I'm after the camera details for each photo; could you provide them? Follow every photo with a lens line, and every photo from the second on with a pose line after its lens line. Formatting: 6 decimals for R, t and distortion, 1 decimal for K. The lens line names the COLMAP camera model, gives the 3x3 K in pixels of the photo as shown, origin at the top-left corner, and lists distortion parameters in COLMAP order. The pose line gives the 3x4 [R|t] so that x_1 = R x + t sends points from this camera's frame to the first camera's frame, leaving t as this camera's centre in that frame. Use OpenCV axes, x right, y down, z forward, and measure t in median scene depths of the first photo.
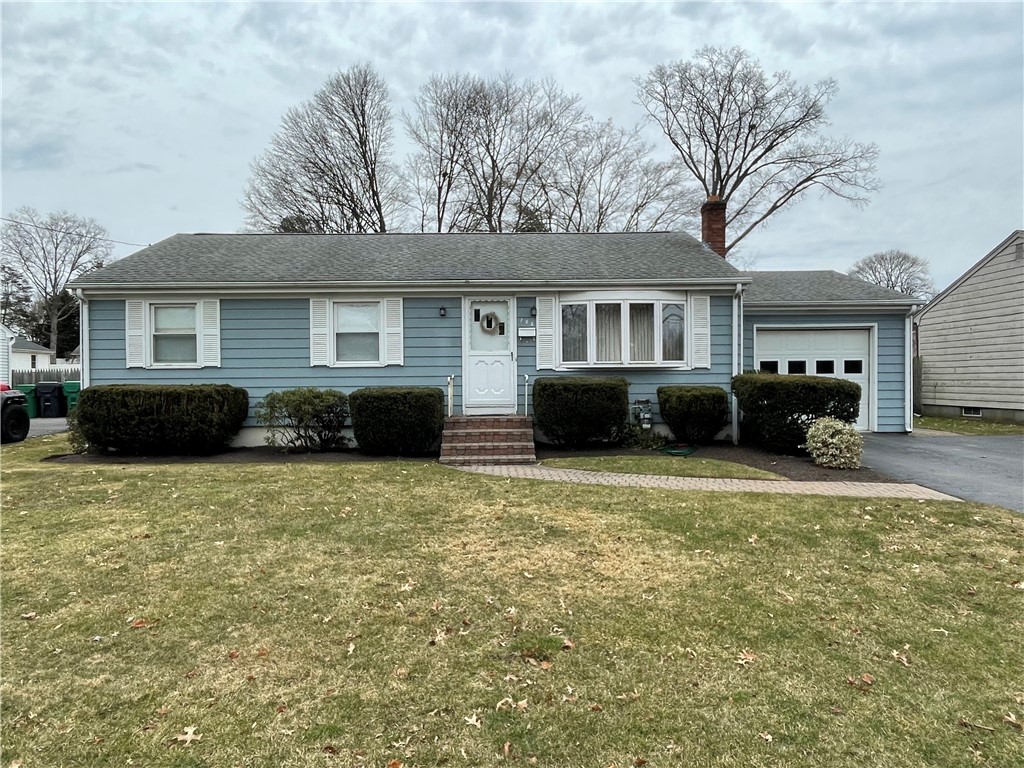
lens RADIAL K [[652.0, 0, 507.1], [0, 652.0, 387.7], [0, 0, 1]] dist [-0.016230, -0.000050]
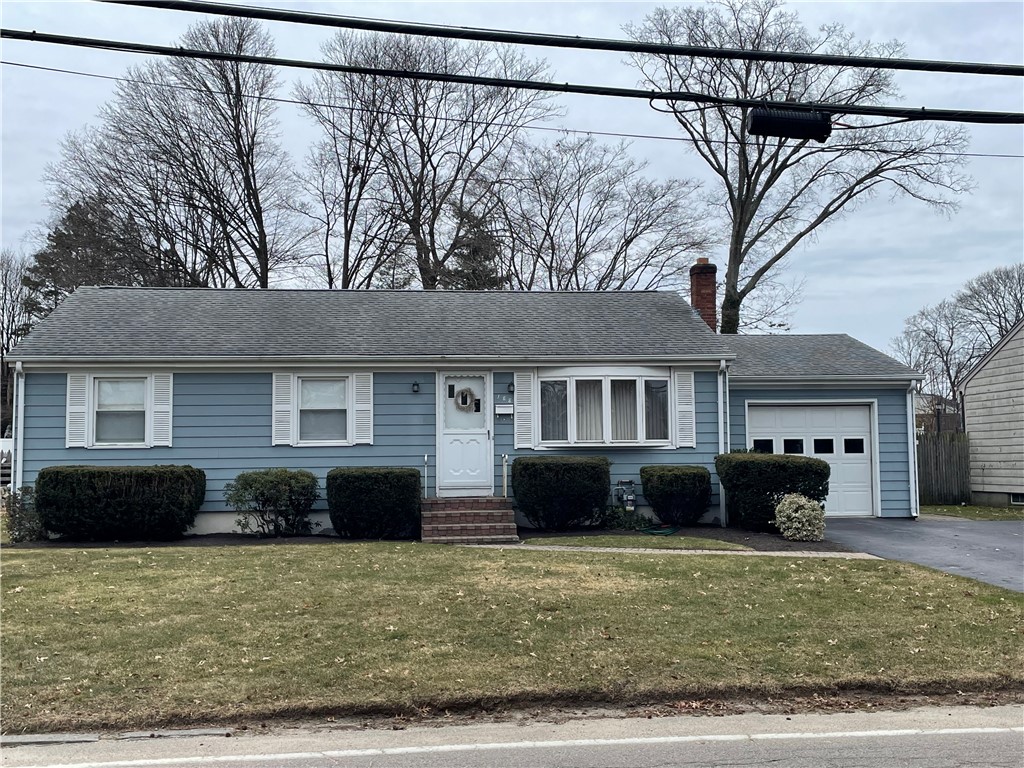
lens RADIAL K [[1132.6, 0, 511.0], [0, 1132.6, 381.2], [0, 0, 1]] dist [0.071230, 0.000000]
pose [[0.996379, 0.004399, 0.084903, -0.100137], [0.002875, 0.996345, -0.085367, 0.014736], [-0.084968, 0.085302, 0.992726, -0.642487]]
